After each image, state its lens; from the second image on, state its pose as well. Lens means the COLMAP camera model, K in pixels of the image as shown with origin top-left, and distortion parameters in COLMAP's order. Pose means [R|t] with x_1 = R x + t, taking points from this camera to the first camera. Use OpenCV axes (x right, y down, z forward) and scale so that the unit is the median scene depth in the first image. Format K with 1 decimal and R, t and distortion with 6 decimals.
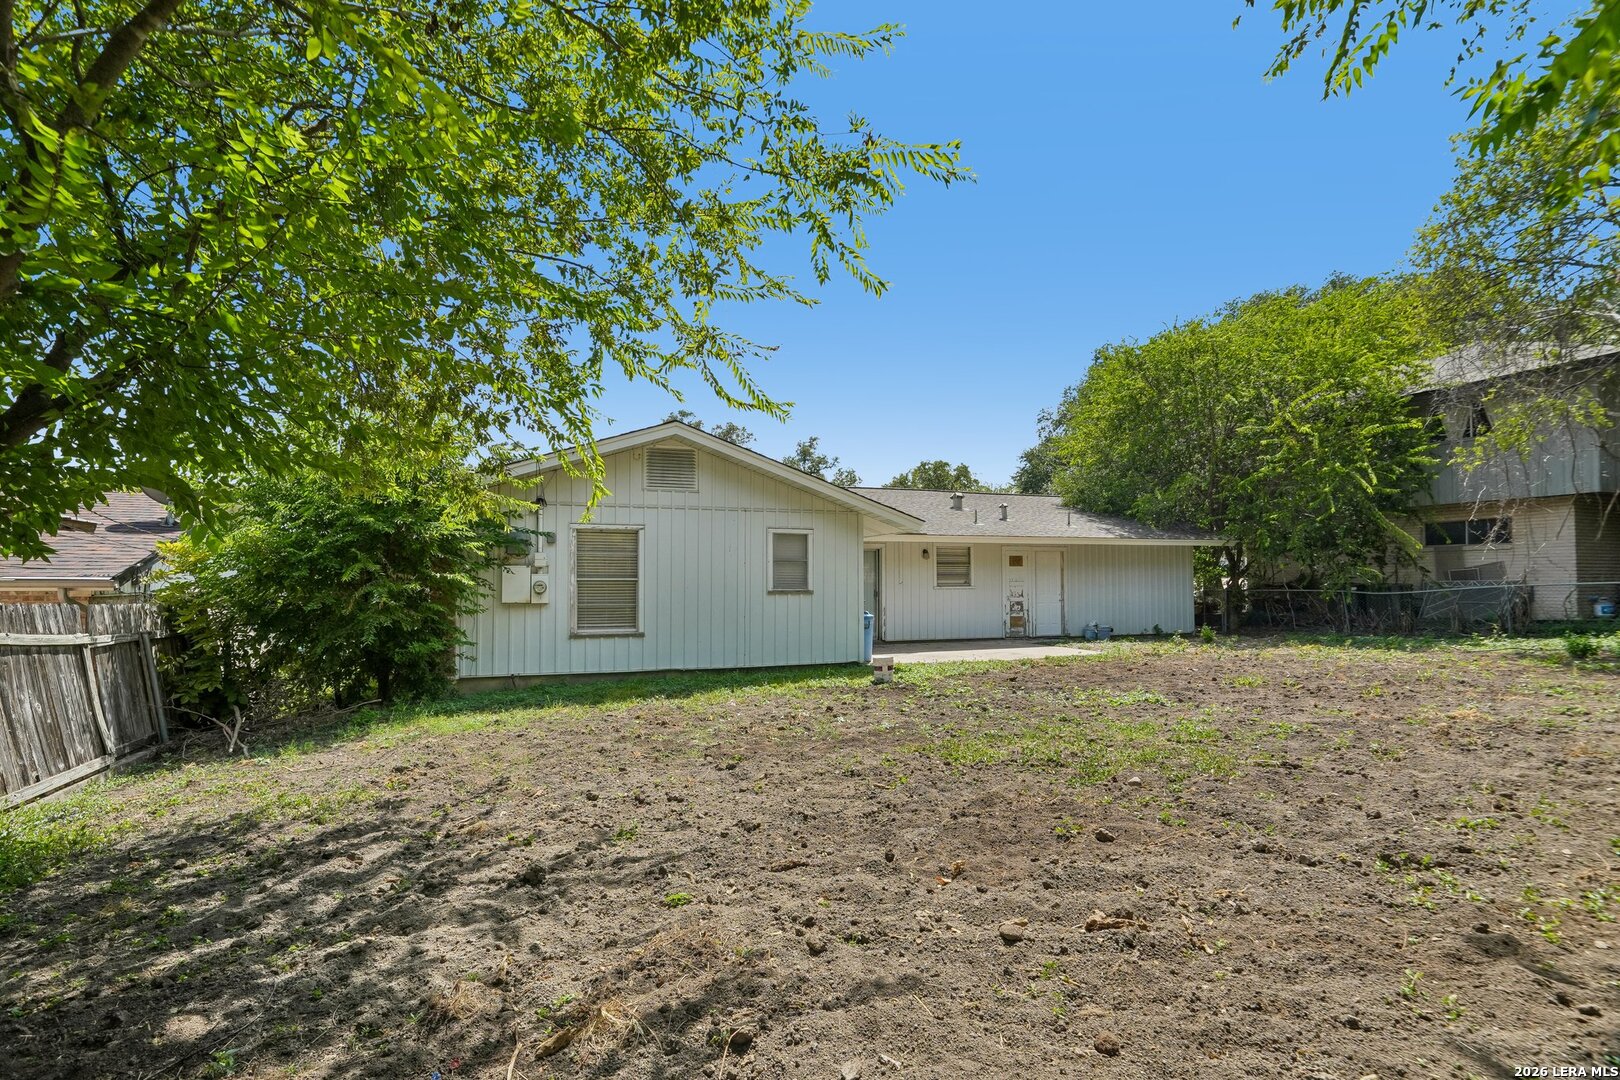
lens RADIAL K [[772.1, 0, 803.2], [0, 772.1, 590.7], [0, 0, 1]] dist [0.027868, 0.000994]
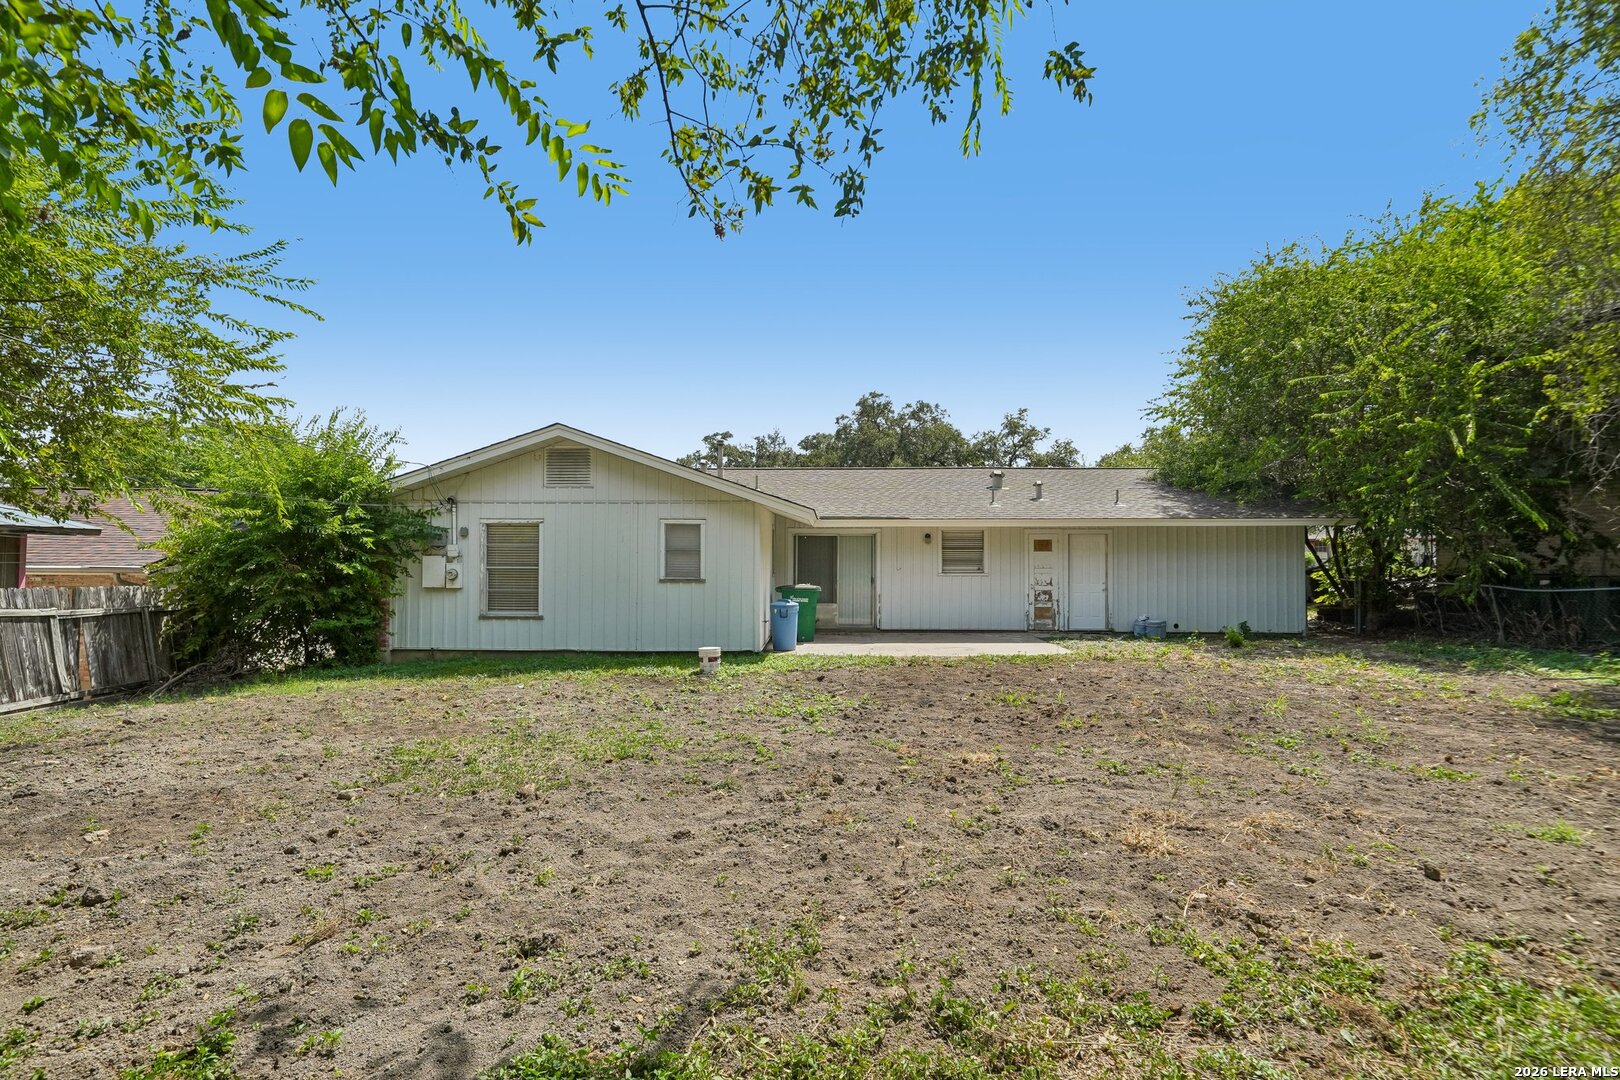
lens RADIAL K [[772.1, 0, 803.5], [0, 772.1, 569.1], [0, 0, 1]] dist [0.027868, 0.000994]
pose [[0.930788, 0.008420, -0.365463, 0.514483], [-0.007354, 0.999964, 0.004309, -0.019125], [0.365486, -0.001324, 0.930816, 0.094640]]
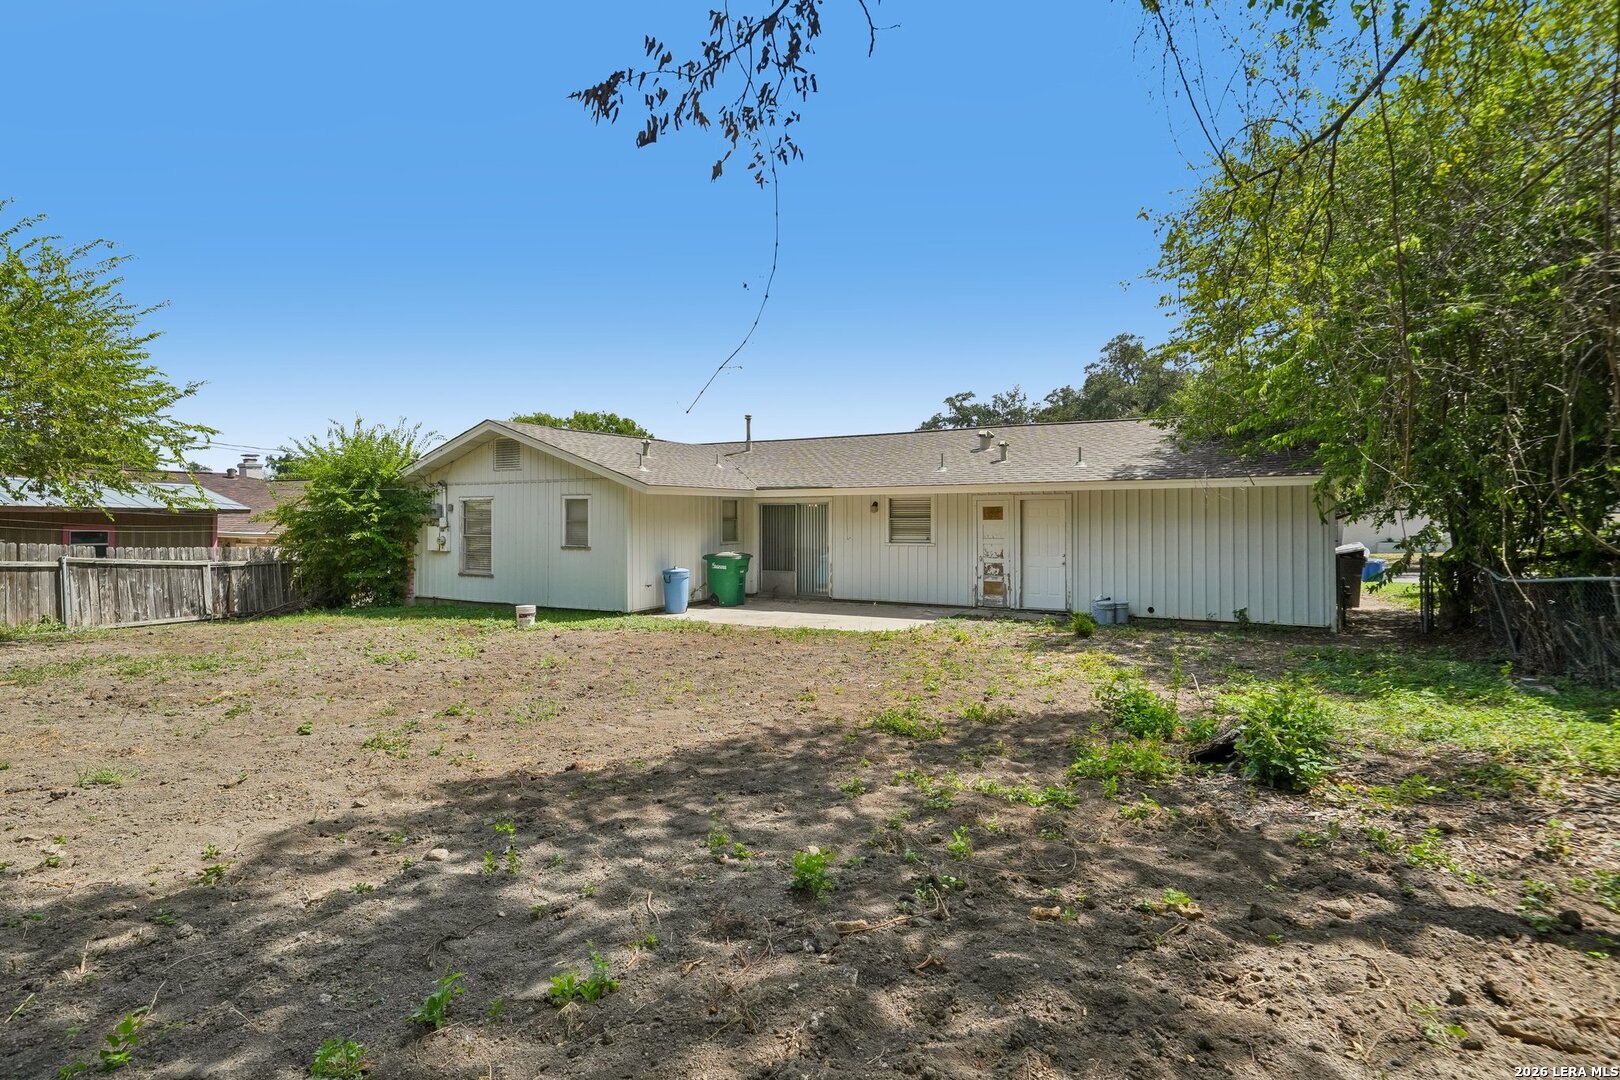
lens RADIAL K [[772.1, 0, 801.0], [0, 772.1, 532.2], [0, 0, 1]] dist [0.027868, 0.000994]
pose [[0.657320, 0.014804, -0.753466, 1.123347], [-0.008108, 0.999888, 0.012572, -0.040348], [0.753568, -0.002155, 0.657366, 0.472015]]
